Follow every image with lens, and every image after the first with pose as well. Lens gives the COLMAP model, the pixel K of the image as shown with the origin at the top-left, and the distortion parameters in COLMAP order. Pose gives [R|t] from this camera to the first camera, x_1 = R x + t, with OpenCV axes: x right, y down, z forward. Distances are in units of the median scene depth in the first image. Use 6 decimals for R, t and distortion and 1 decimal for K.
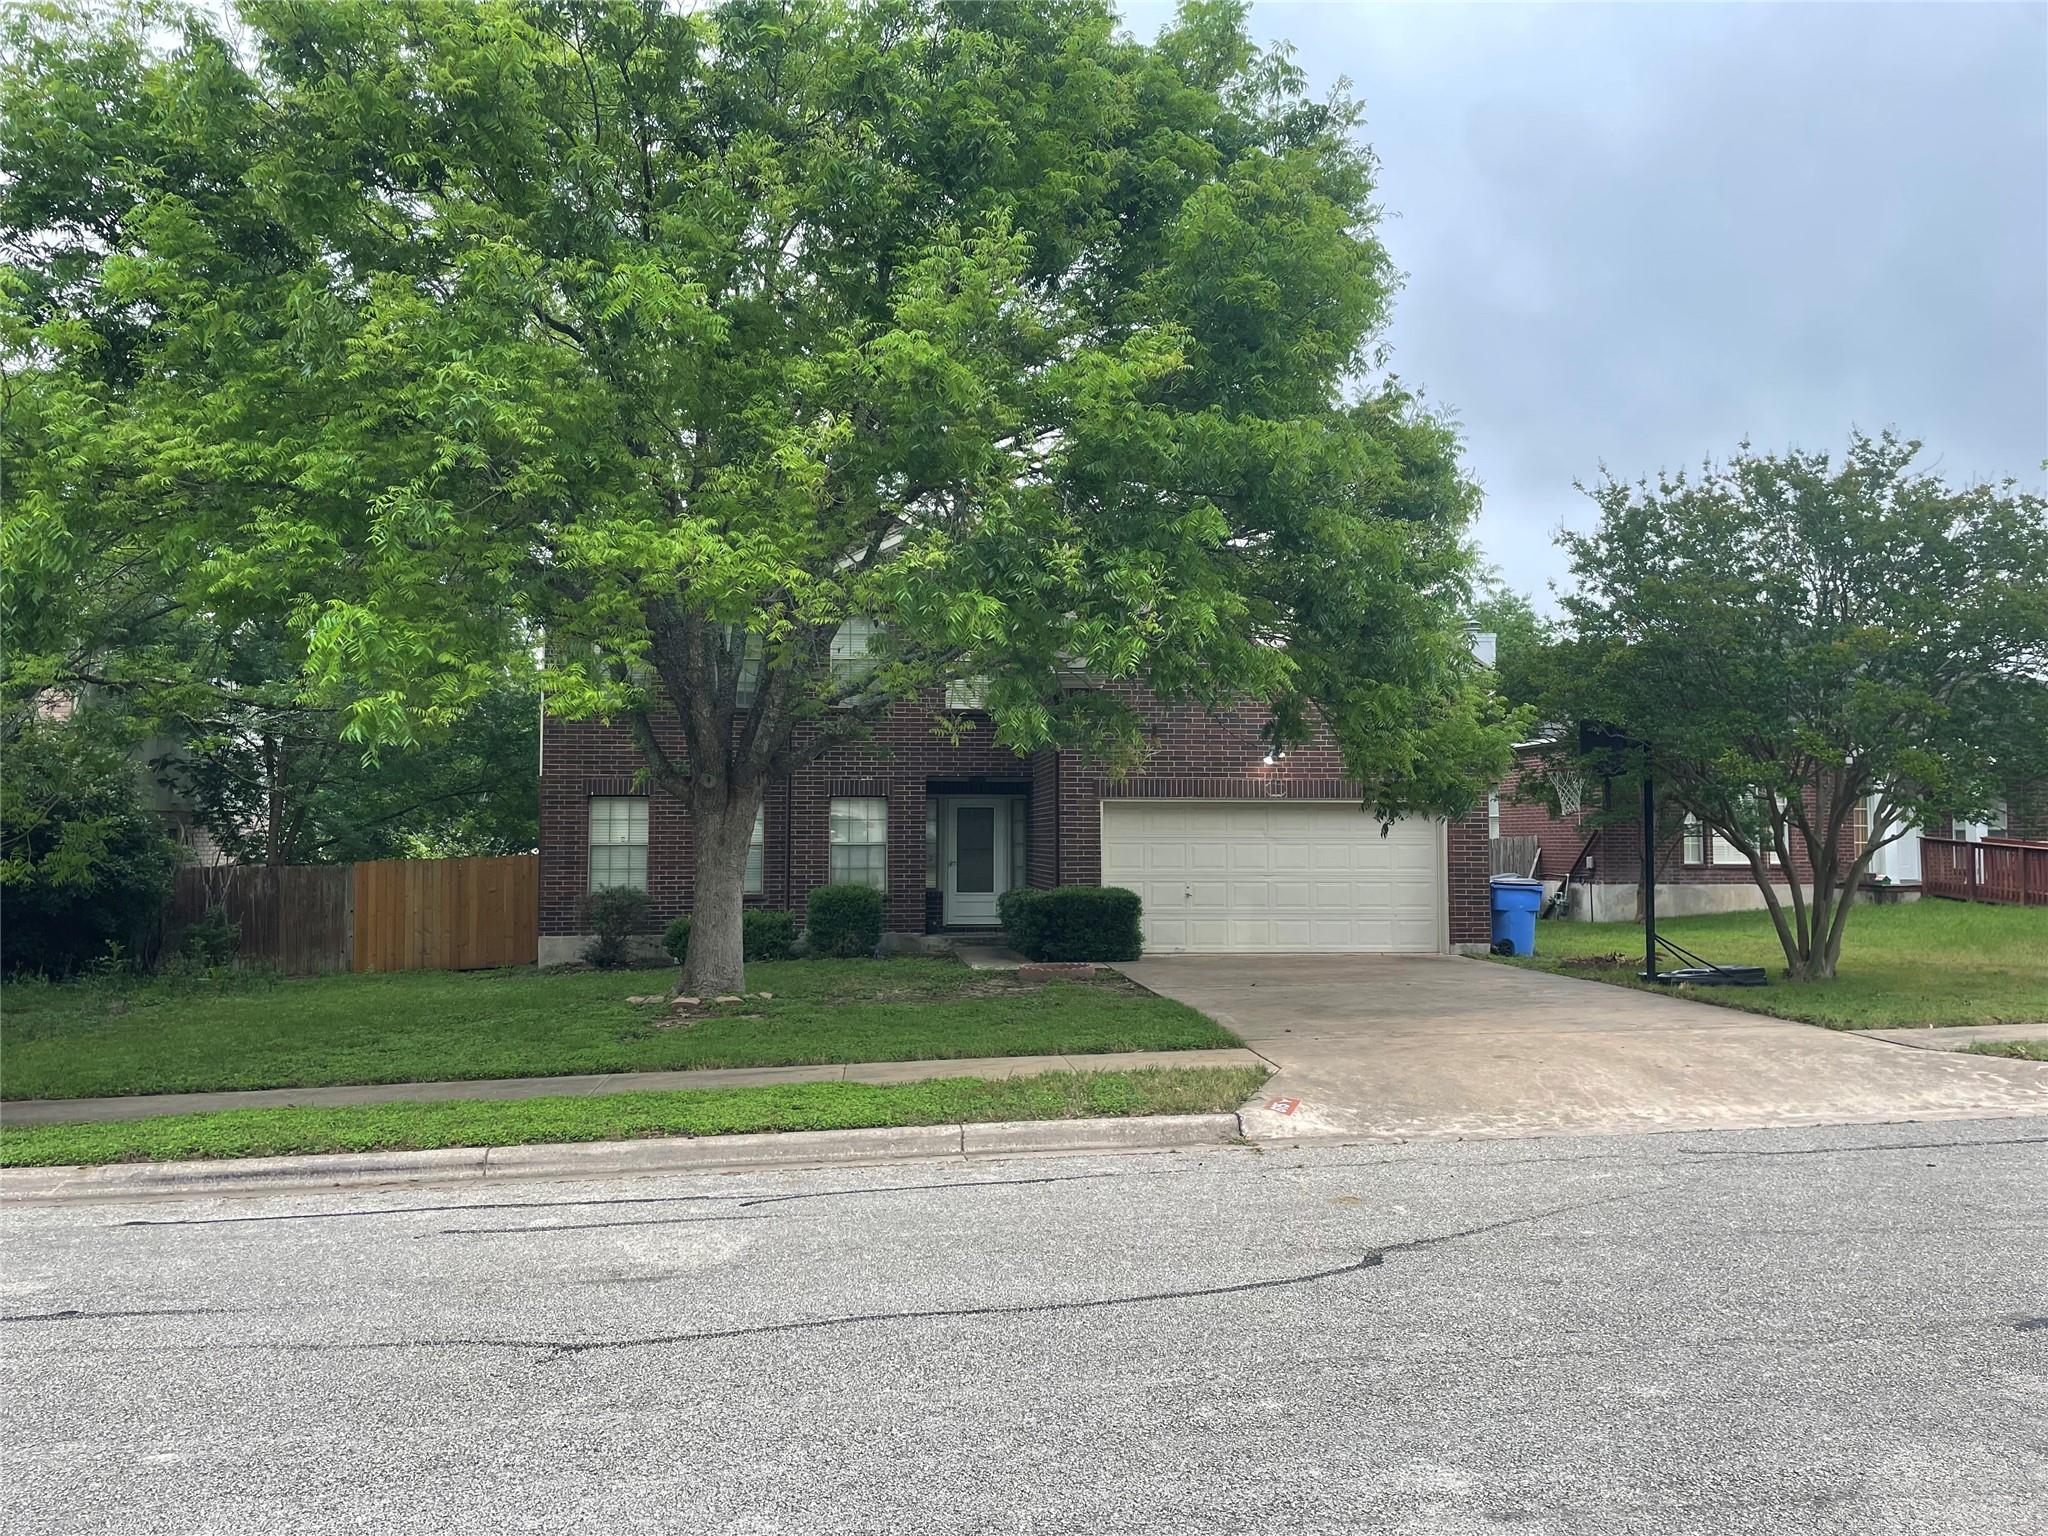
lens RADIAL K [[1565.8, 0, 1024.0], [0, 1565.8, 768.0], [0, 0, 1]] dist [0.009323, -0.003300]
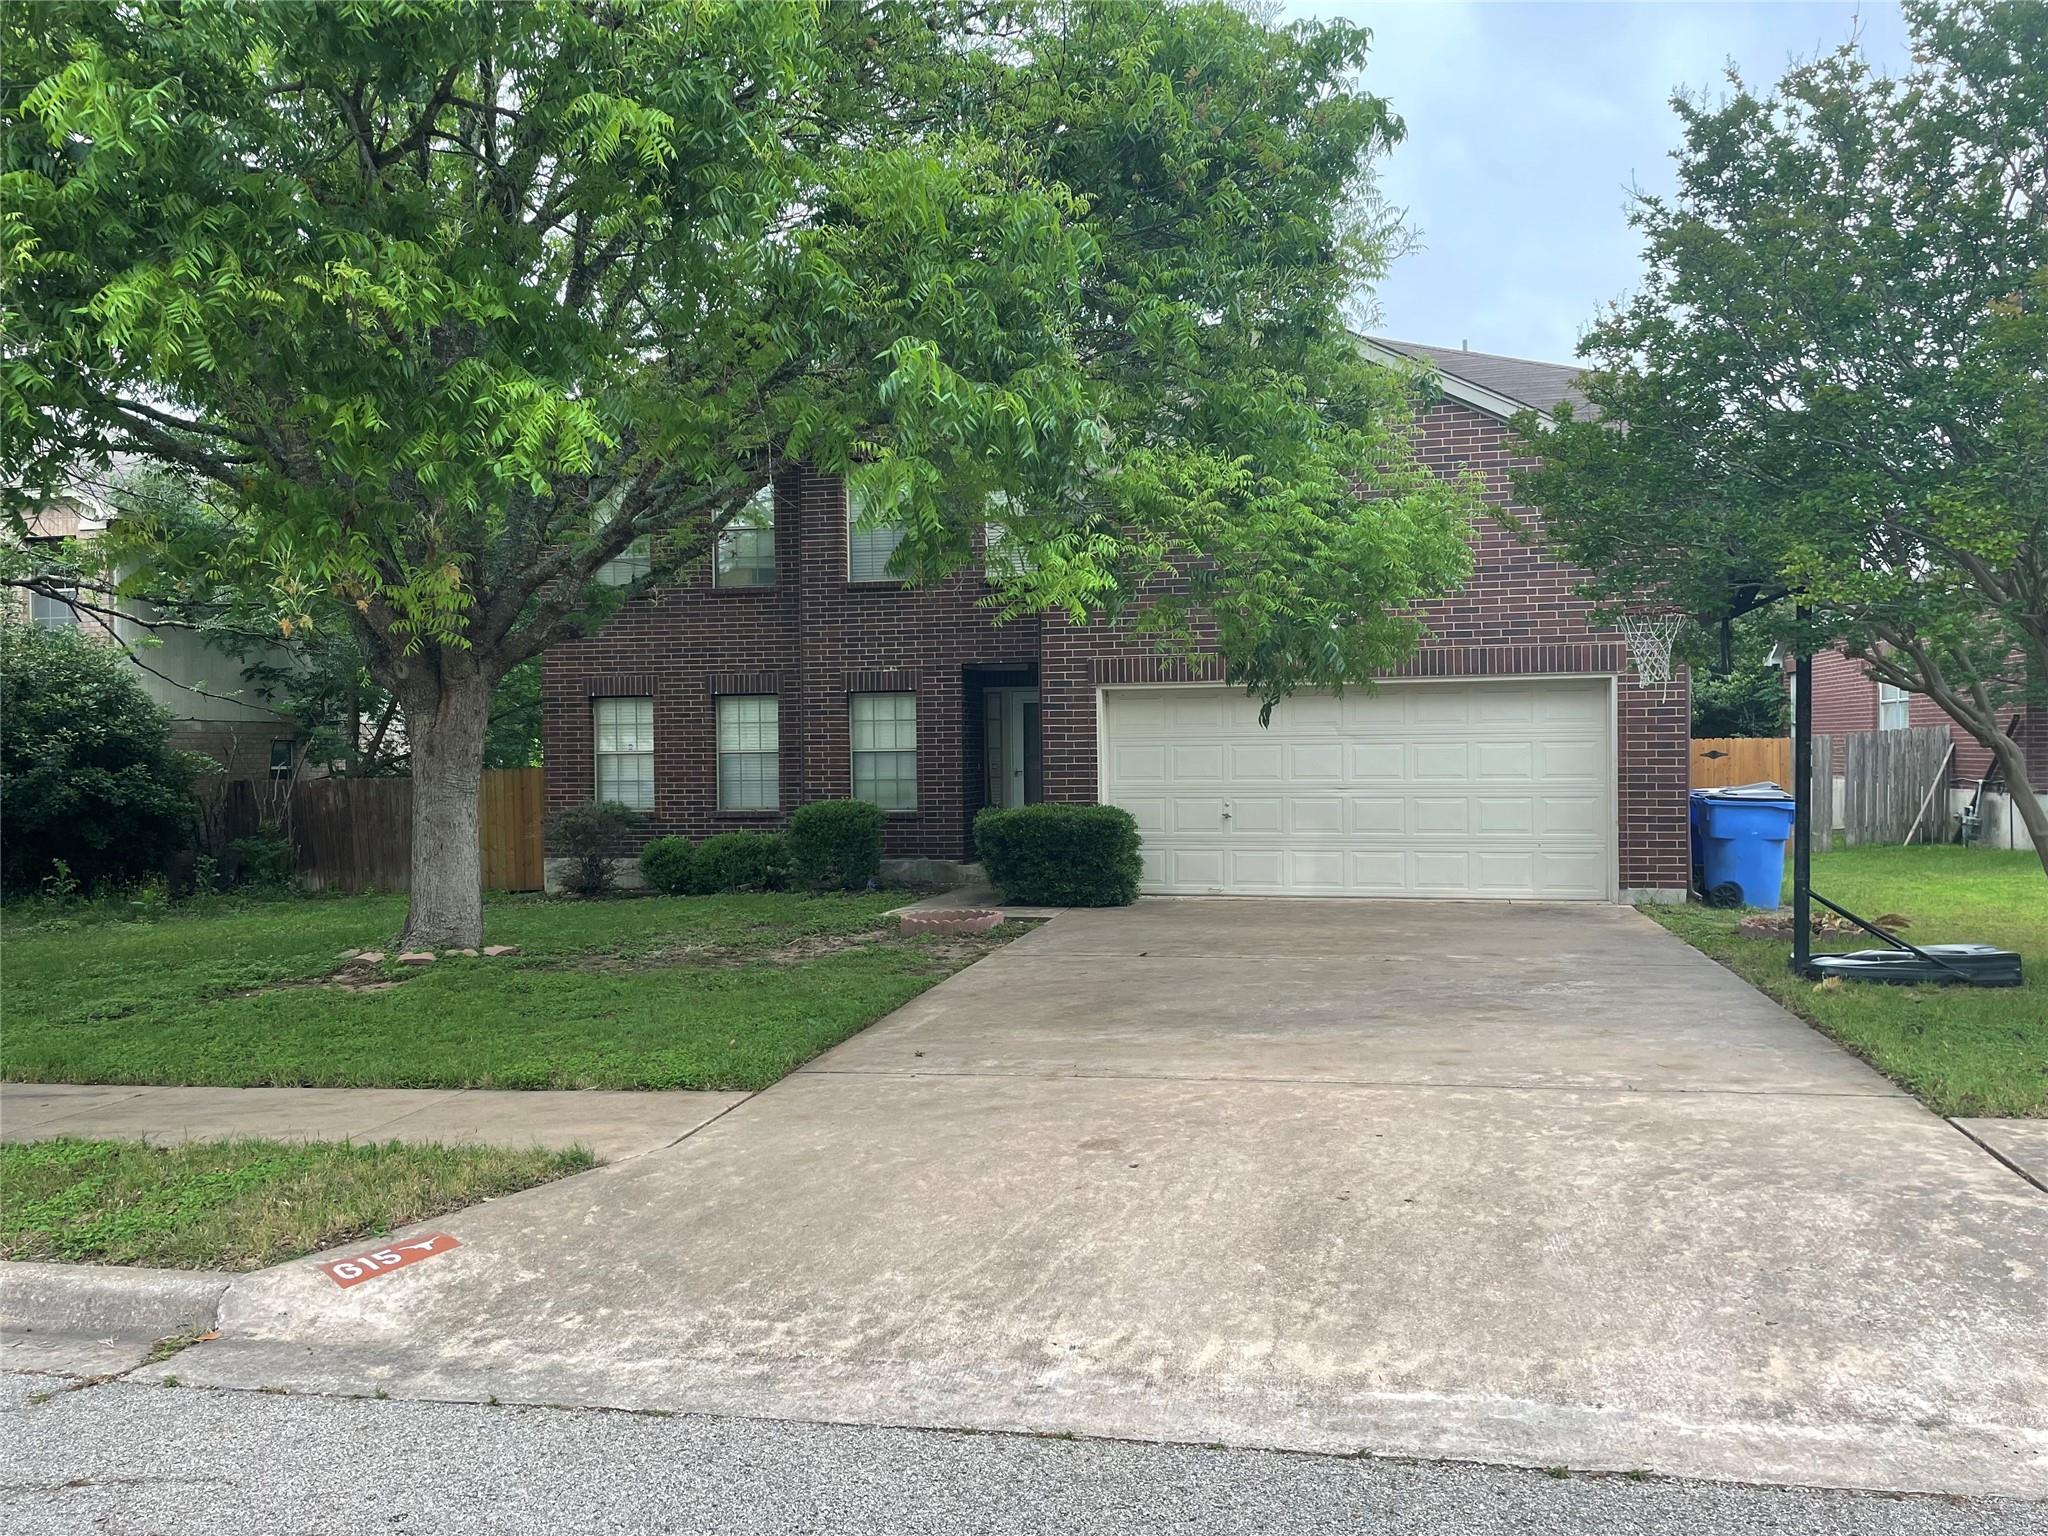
lens RADIAL K [[1565.8, 0, 1024.0], [0, 1565.8, 768.0], [0, 0, 1]] dist [0.009323, -0.003300]
pose [[0.943543, -0.007596, -0.331164, 0.257198], [0.027287, 0.998122, 0.054852, 0.016905], [0.330125, -0.060792, 0.941978, 0.287252]]
